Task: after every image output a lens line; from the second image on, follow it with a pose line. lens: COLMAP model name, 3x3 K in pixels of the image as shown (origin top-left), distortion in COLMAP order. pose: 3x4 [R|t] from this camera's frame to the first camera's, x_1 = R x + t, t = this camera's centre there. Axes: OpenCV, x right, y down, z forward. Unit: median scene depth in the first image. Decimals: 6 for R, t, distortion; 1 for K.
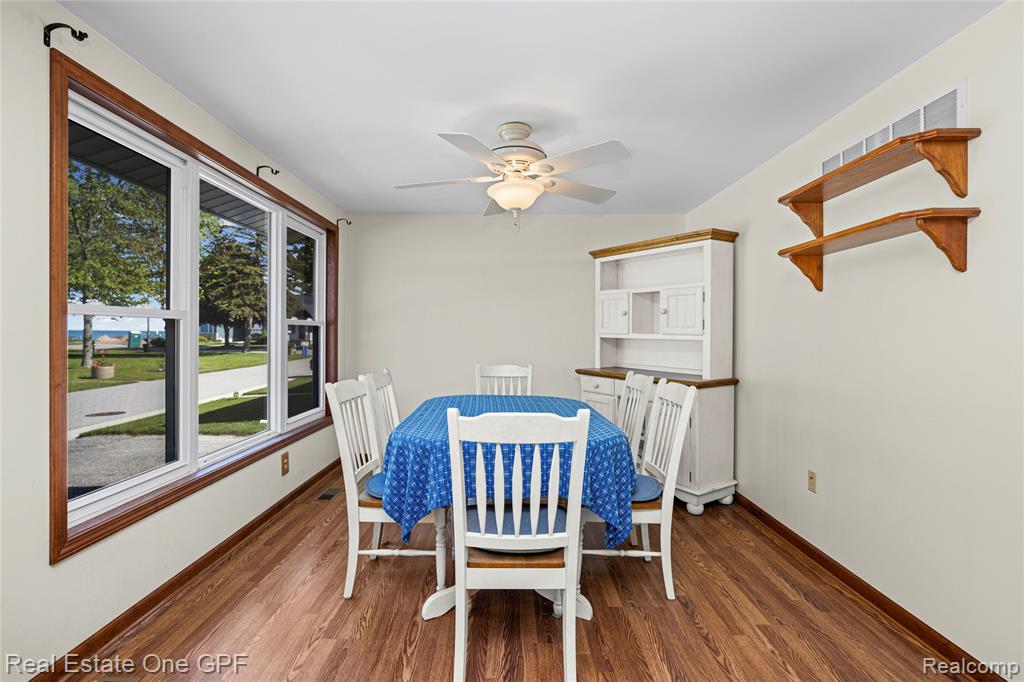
lens RADIAL K [[489.4, 0, 510.4], [0, 489.4, 327.1], [0, 0, 1]] dist [0.009713, -0.000909]
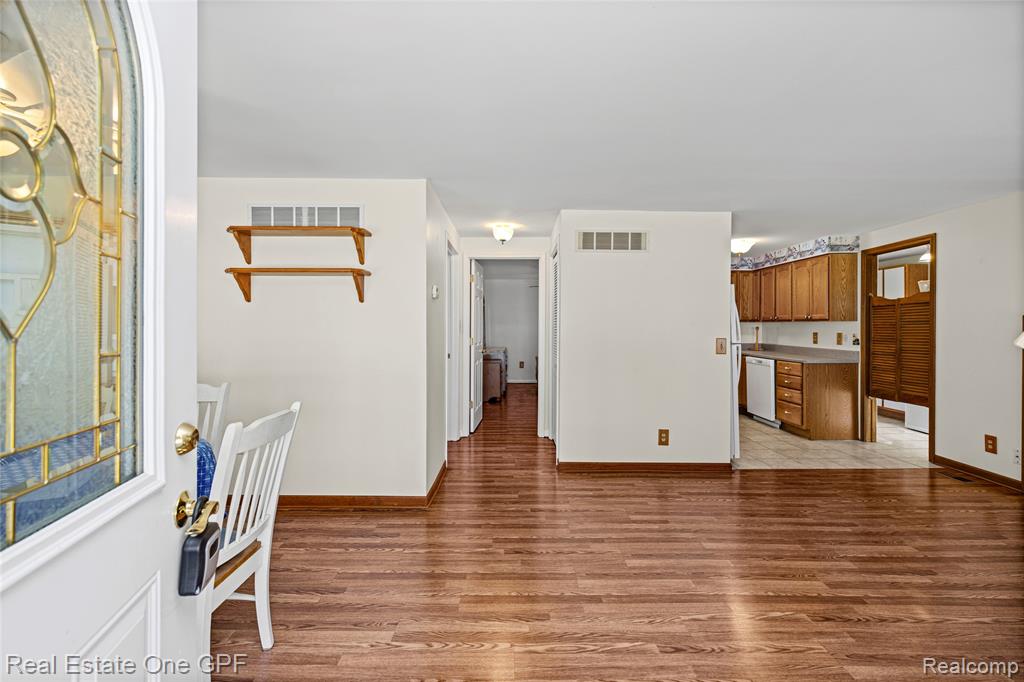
lens RADIAL K [[457.6, 0, 520.5], [0, 457.6, 330.1], [0, 0, 1]] dist [0.001751, -0.000598]
pose [[-0.008364, -0.016372, 0.999831, -0.567206], [-0.016495, 0.999732, 0.016232, -0.028120], [-0.999829, -0.016356, -0.008631, 0.246216]]
